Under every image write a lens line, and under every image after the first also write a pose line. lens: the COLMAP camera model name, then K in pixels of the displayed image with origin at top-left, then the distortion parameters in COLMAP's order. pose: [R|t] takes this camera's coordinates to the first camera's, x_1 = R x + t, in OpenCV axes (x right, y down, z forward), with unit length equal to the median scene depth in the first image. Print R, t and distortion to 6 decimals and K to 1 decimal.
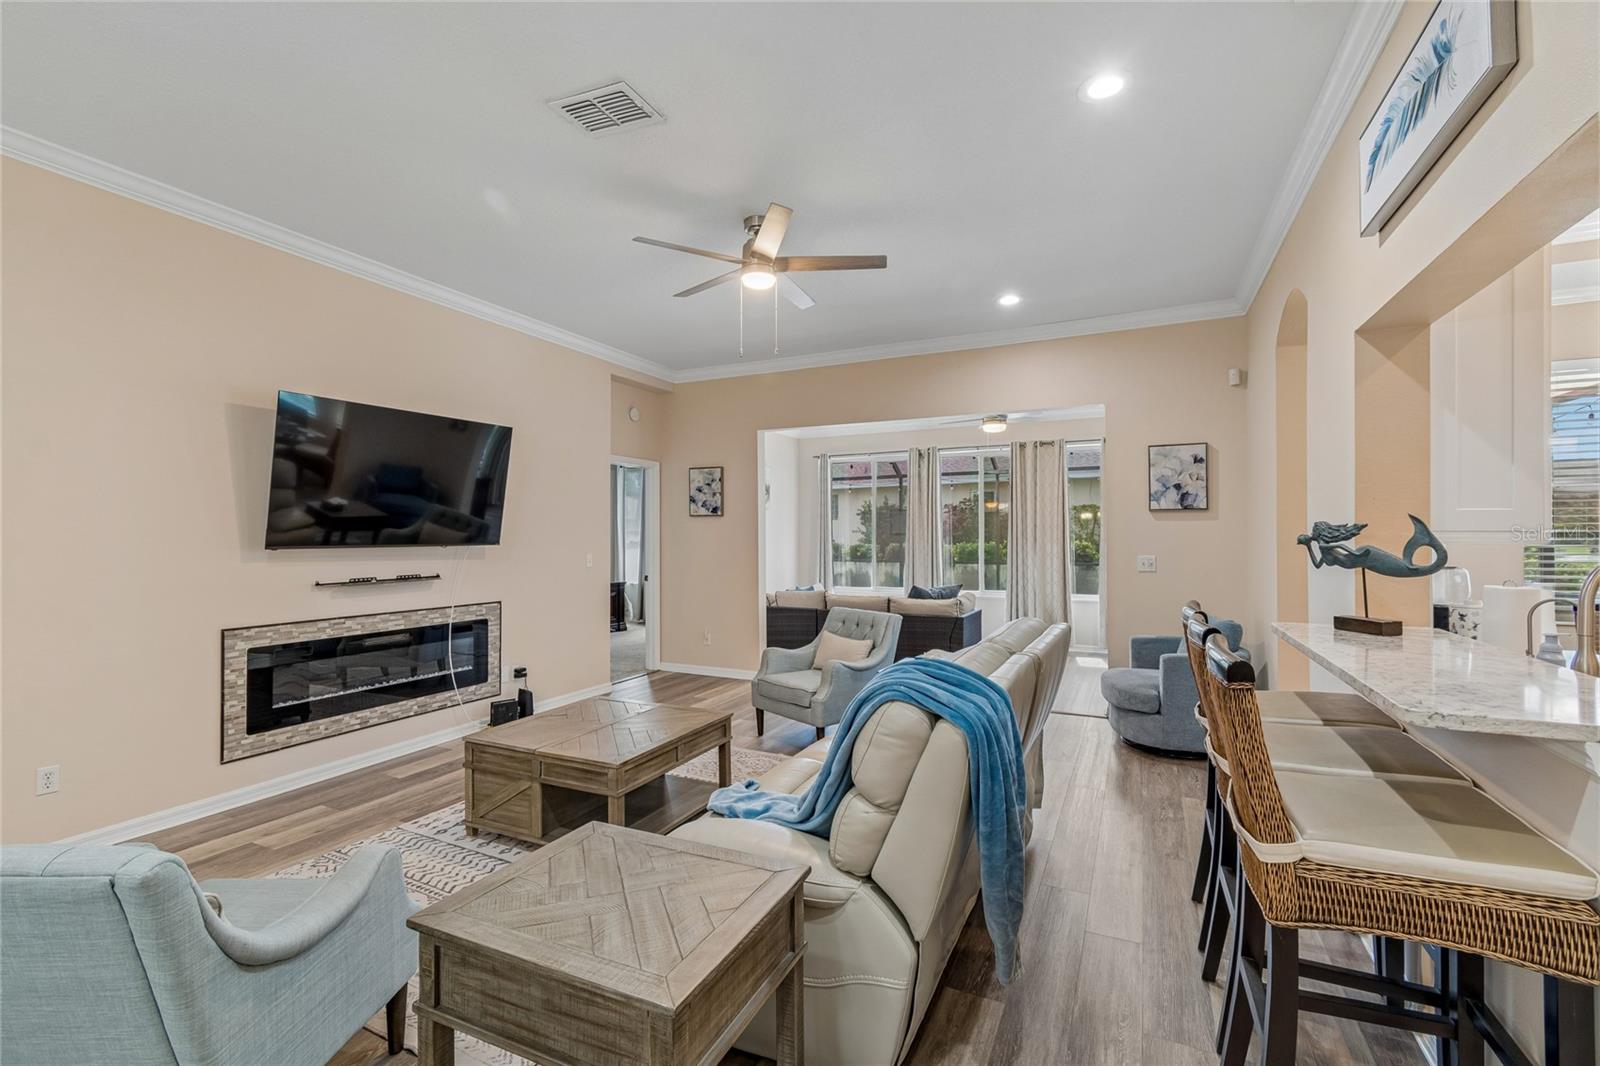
lens RADIAL K [[705.6, 0, 797.9], [0, 705.6, 531.0], [0, 0, 1]] dist [0.003493, -0.001294]
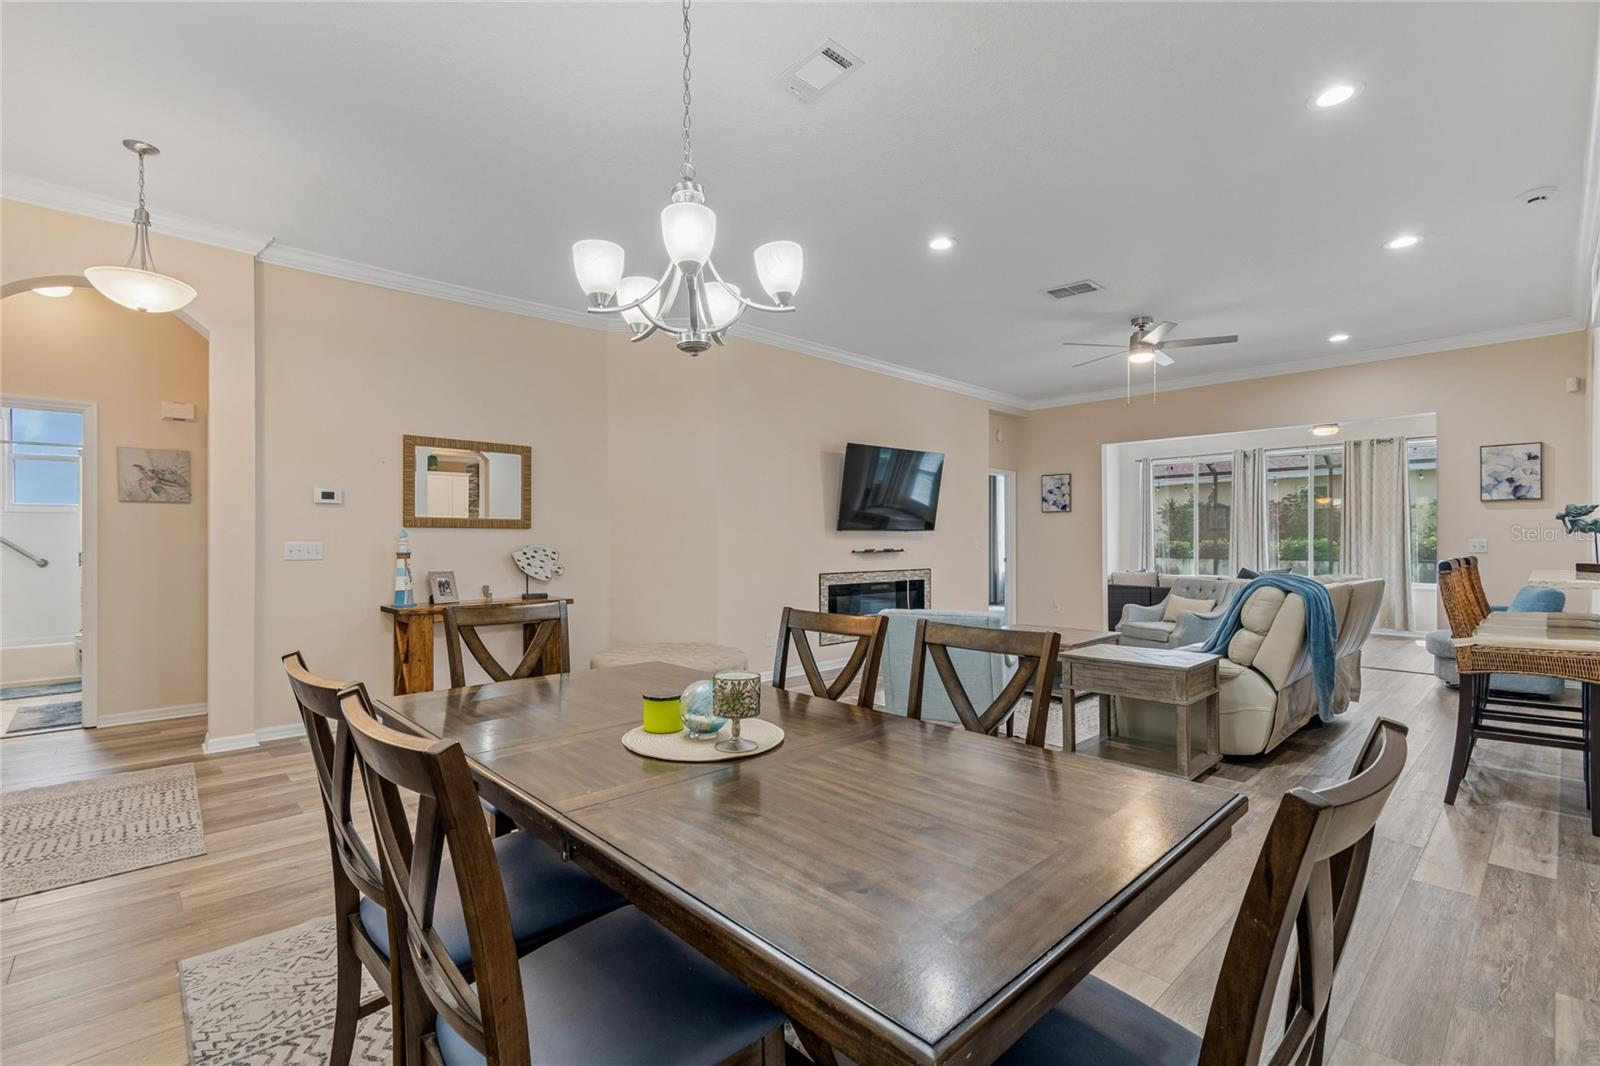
lens RADIAL K [[705.6, 0, 799.8], [0, 705.6, 539.6], [0, 0, 1]] dist [0.003493, -0.001294]
pose [[0.931983, 0.002140, -0.362496, -0.140660], [0.001209, 0.999959, 0.009013, 0.024147], [0.362500, -0.008839, 0.931942, -0.534033]]
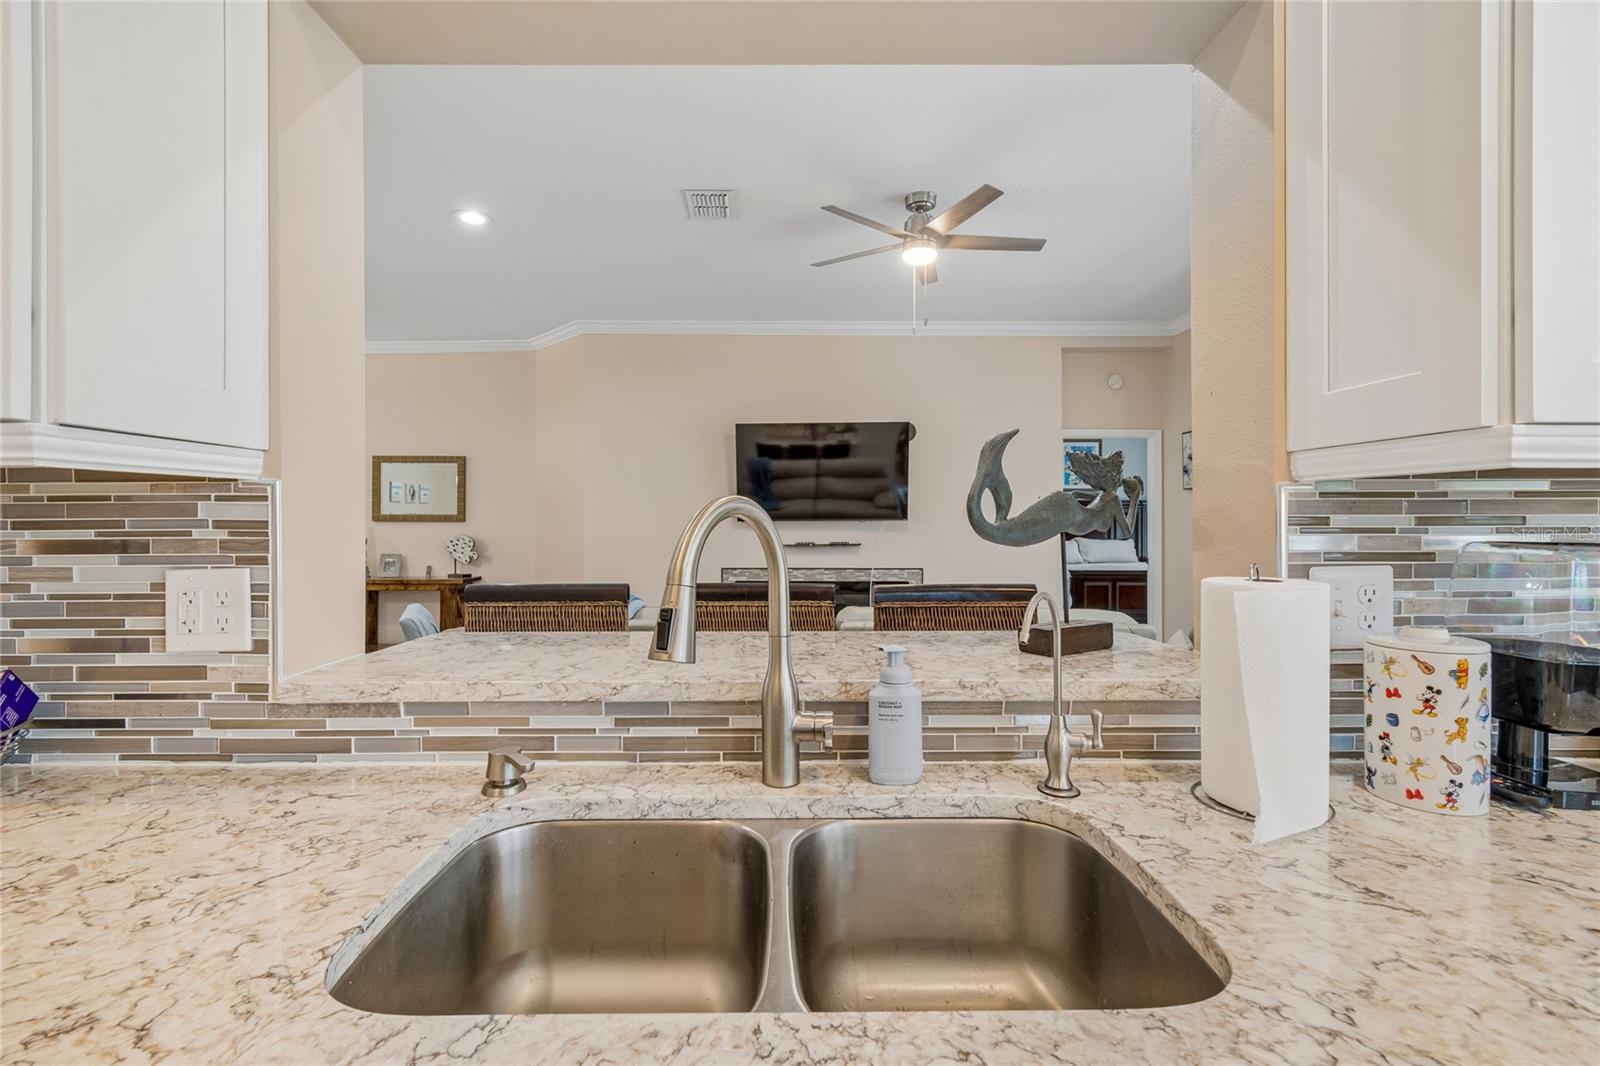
lens RADIAL K [[705.6, 0, 789.7], [0, 705.6, 524.3], [0, 0, 1]] dist [0.003493, -0.001294]
pose [[0.440552, 0.003375, -0.897721, 0.574738], [0.006985, 0.999950, 0.007187, 0.016047], [0.897700, -0.009437, 0.440506, 0.290566]]
